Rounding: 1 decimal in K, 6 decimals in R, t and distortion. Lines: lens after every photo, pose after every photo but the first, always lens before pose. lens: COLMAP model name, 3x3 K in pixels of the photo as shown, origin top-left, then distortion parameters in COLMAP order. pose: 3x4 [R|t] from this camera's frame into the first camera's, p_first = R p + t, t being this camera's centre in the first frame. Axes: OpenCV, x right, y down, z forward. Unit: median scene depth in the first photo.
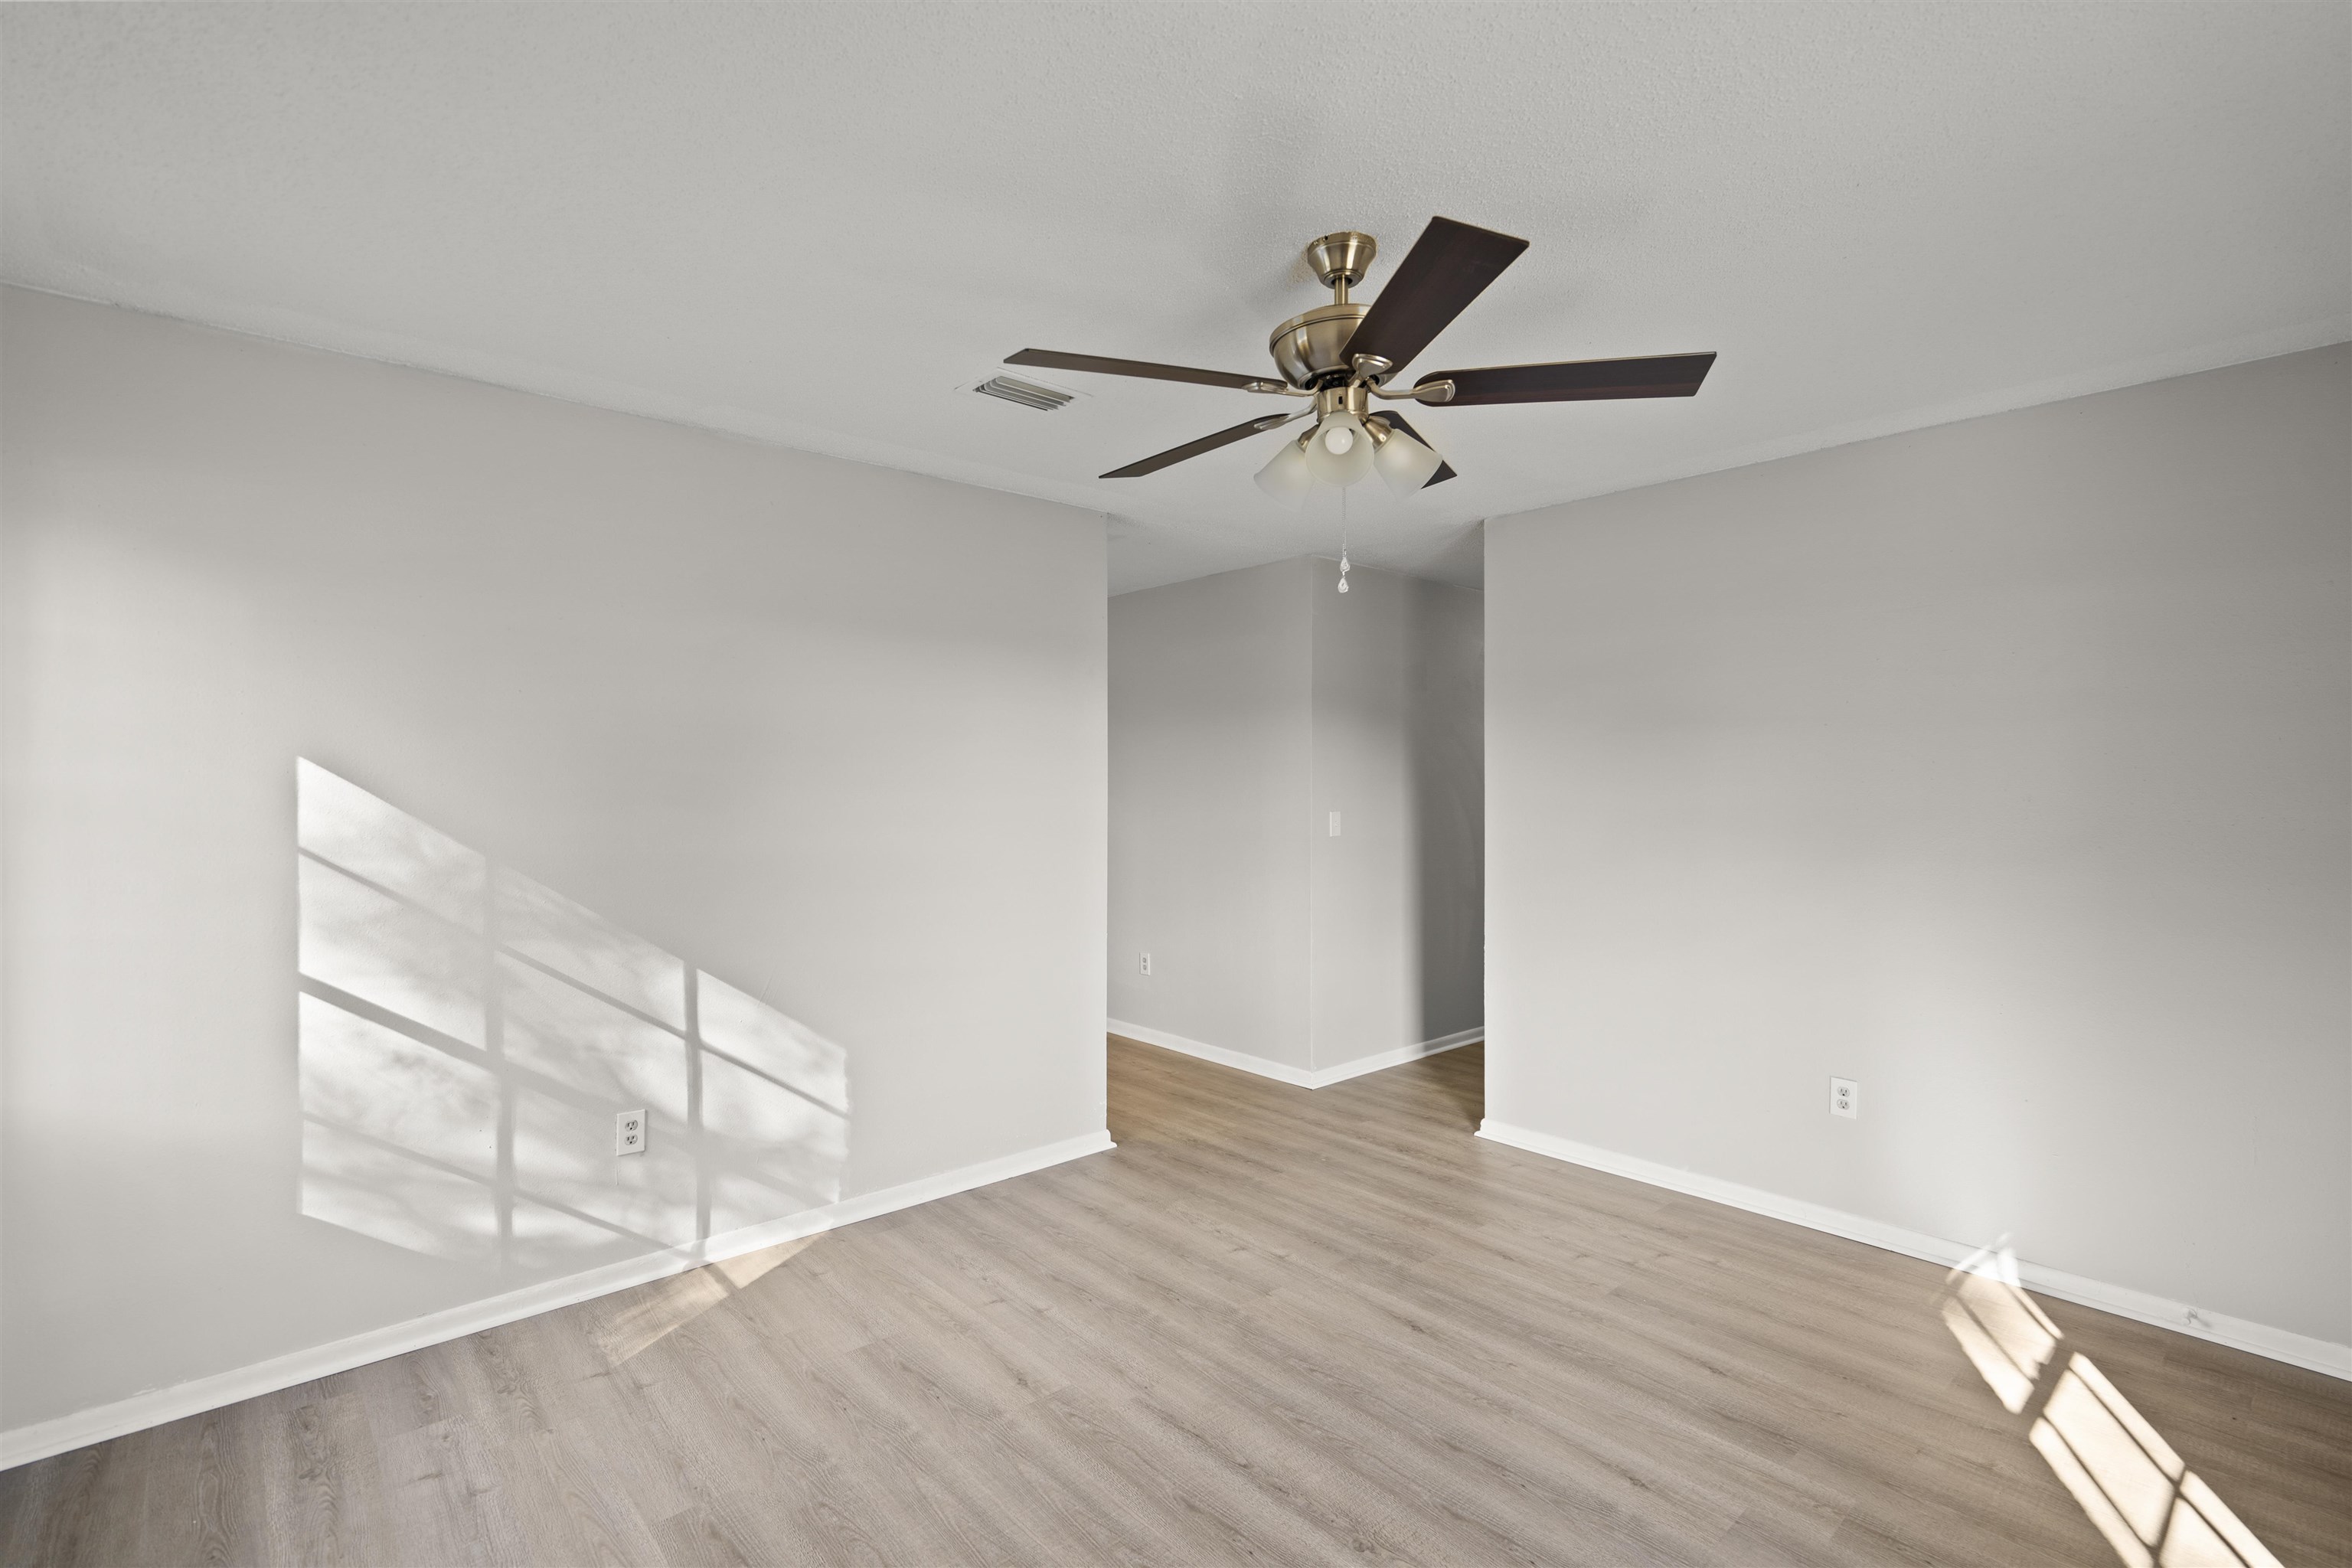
lens RADIAL K [[1079.9, 0, 1176.0], [0, 1079.9, 784.0], [0, 0, 1]] dist [0.001127, 0.029638]
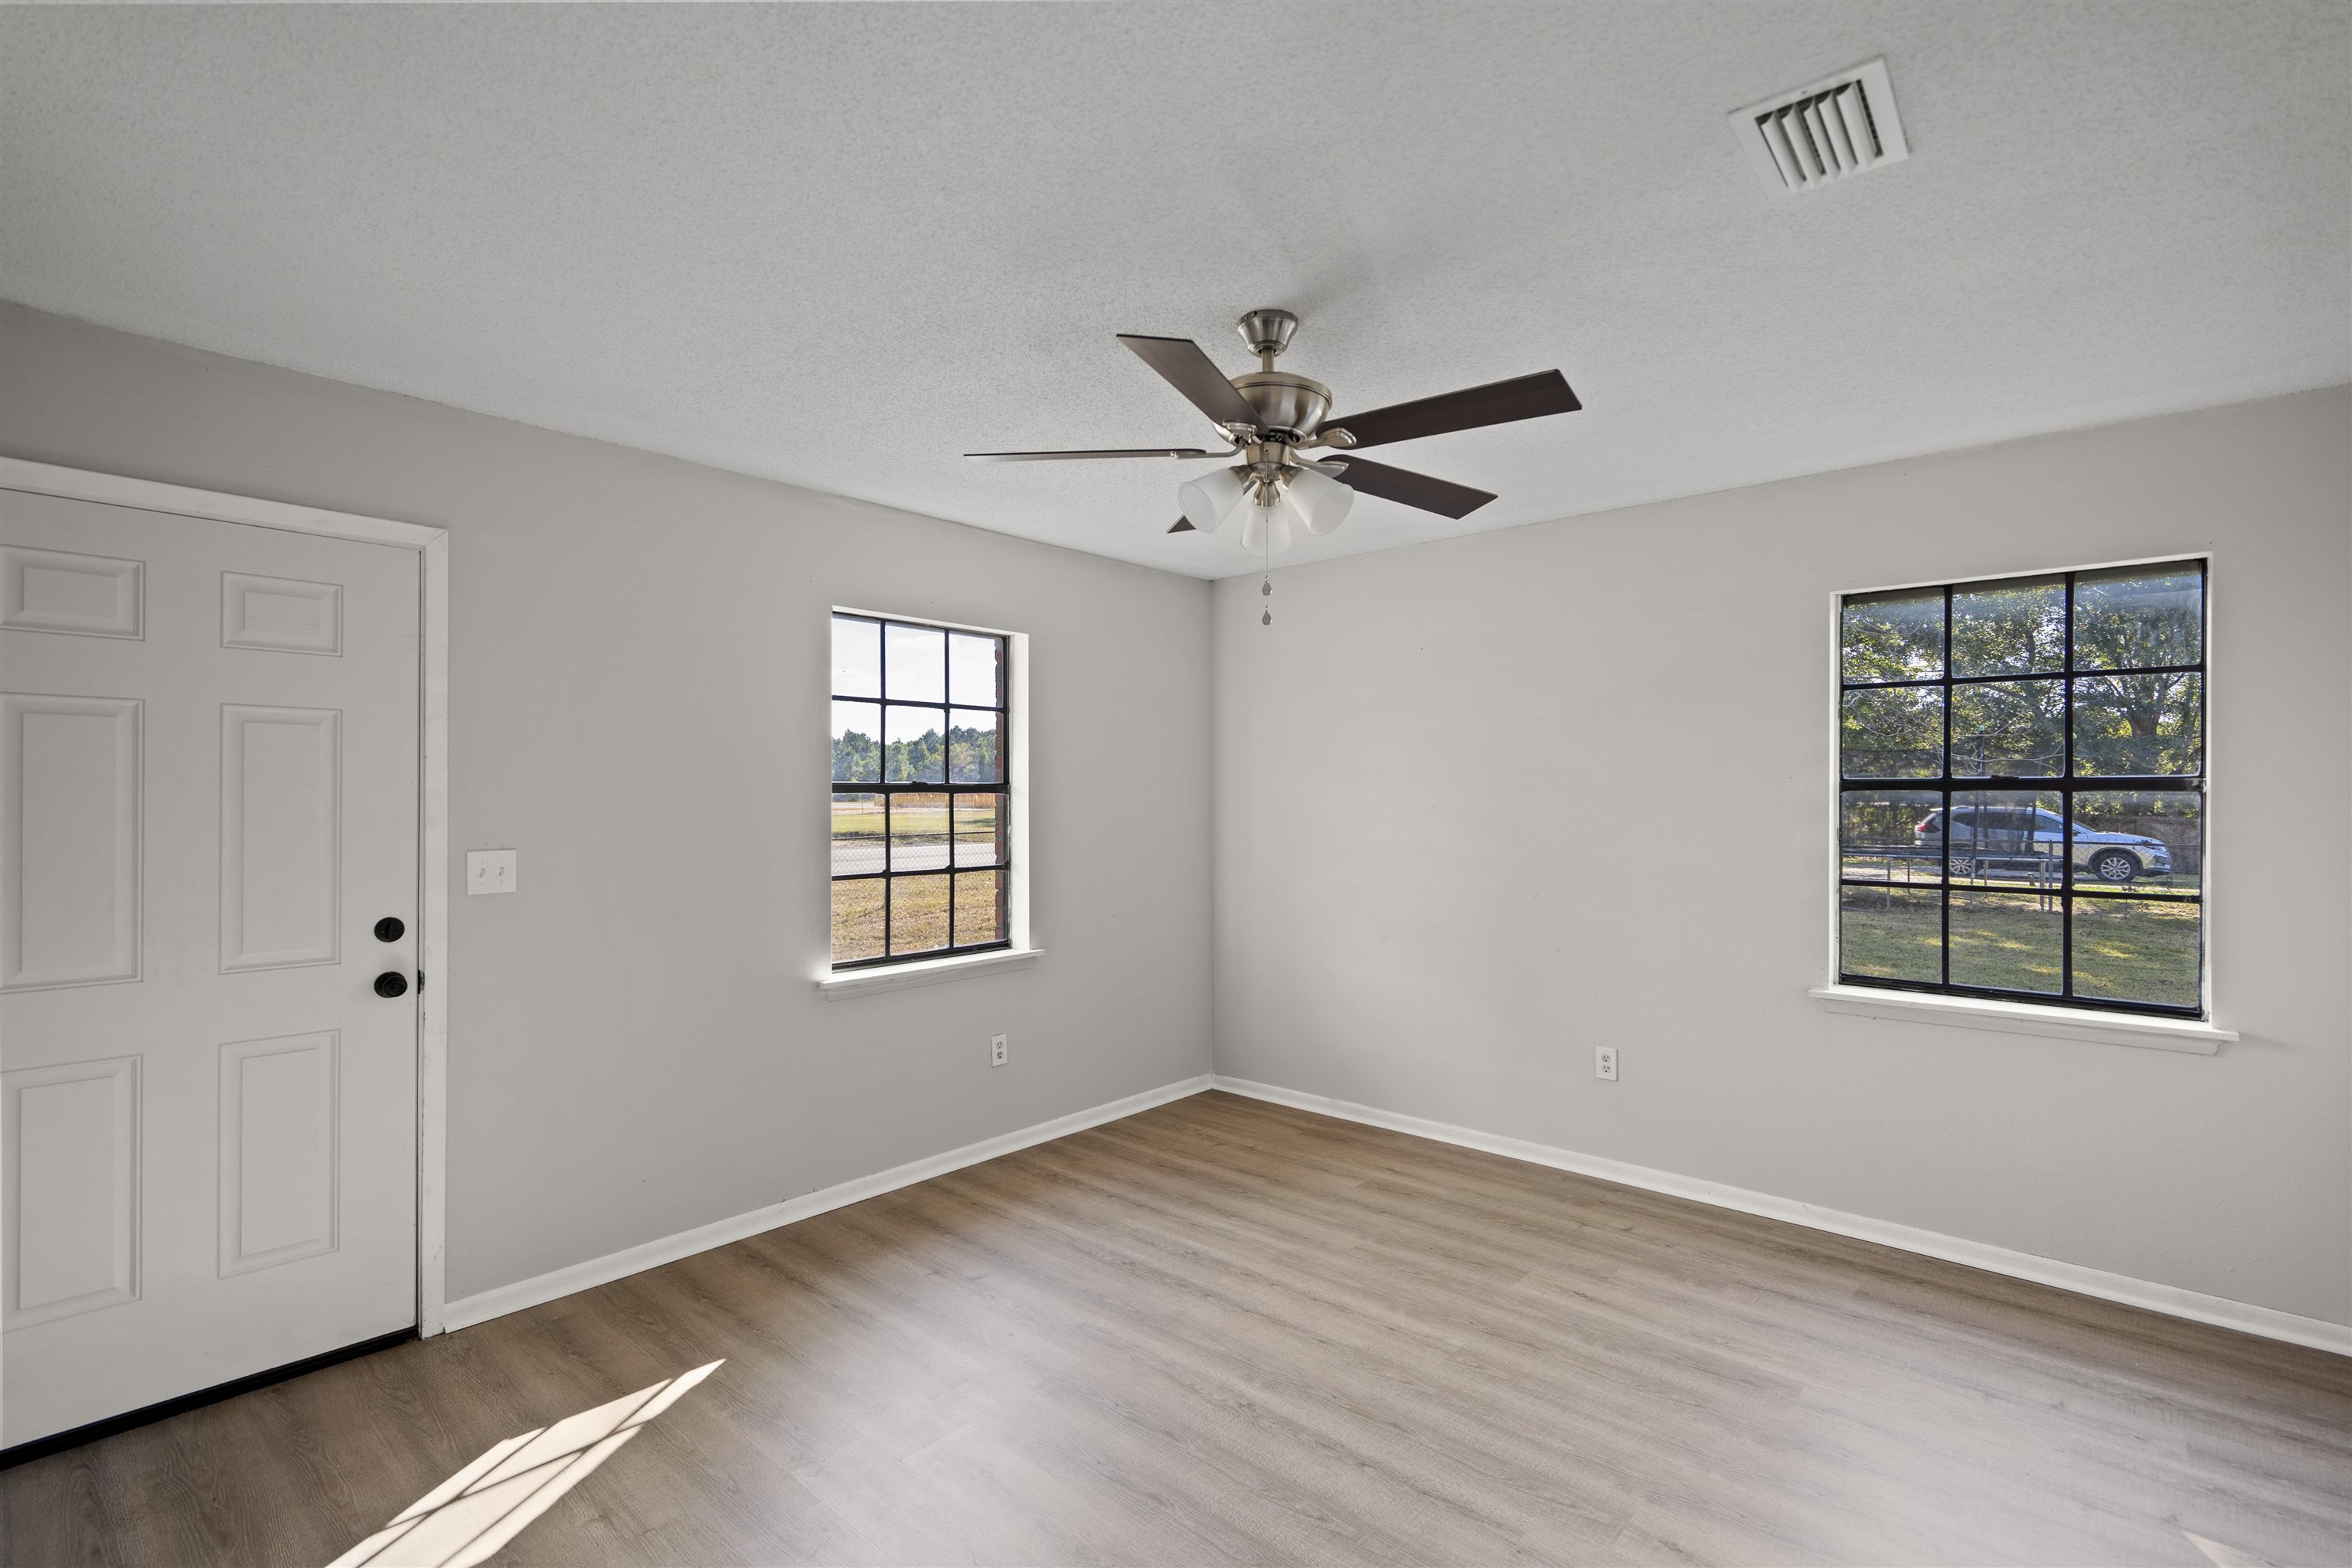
lens RADIAL K [[1079.9, 0, 1176.0], [0, 1079.9, 784.0], [0, 0, 1]] dist [0.001127, 0.029638]
pose [[-0.992935, -0.005298, -0.118539, 0.367481], [-0.004766, 0.999977, -0.004778, -0.004478], [0.118562, -0.004179, -0.992938, 2.022416]]
